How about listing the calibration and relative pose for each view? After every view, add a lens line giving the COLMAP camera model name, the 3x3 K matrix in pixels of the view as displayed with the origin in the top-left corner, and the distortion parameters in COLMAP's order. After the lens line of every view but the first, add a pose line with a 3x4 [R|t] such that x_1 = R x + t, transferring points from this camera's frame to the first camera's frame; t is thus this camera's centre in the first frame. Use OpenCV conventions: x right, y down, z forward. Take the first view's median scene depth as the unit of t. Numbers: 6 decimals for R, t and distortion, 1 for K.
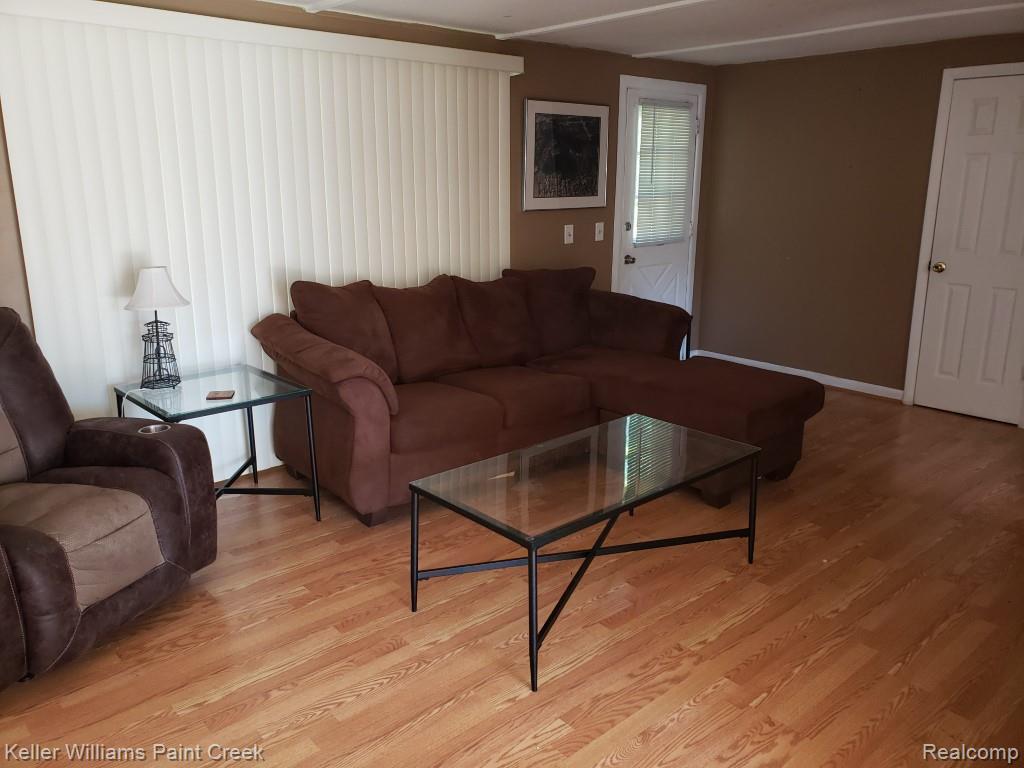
lens RADIAL K [[795.0, 0, 520.0], [0, 795.0, 384.0], [0, 0, 1]] dist [0.062065, -0.069845]
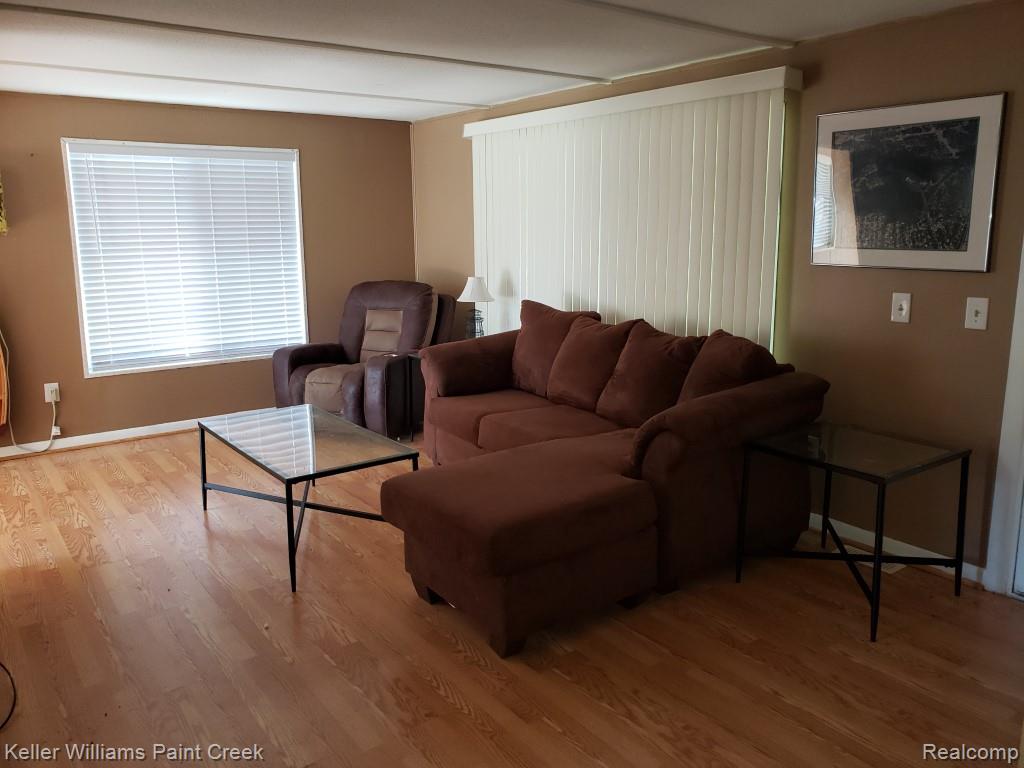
lens RADIAL K [[795.0, 0, 520.0], [0, 795.0, 384.0], [0, 0, 1]] dist [0.062065, -0.069845]
pose [[-0.080980, 0.202658, -0.975895, 0.747731], [-0.251280, 0.943334, 0.216748, -0.198727], [0.964521, 0.262776, -0.025467, 0.760561]]
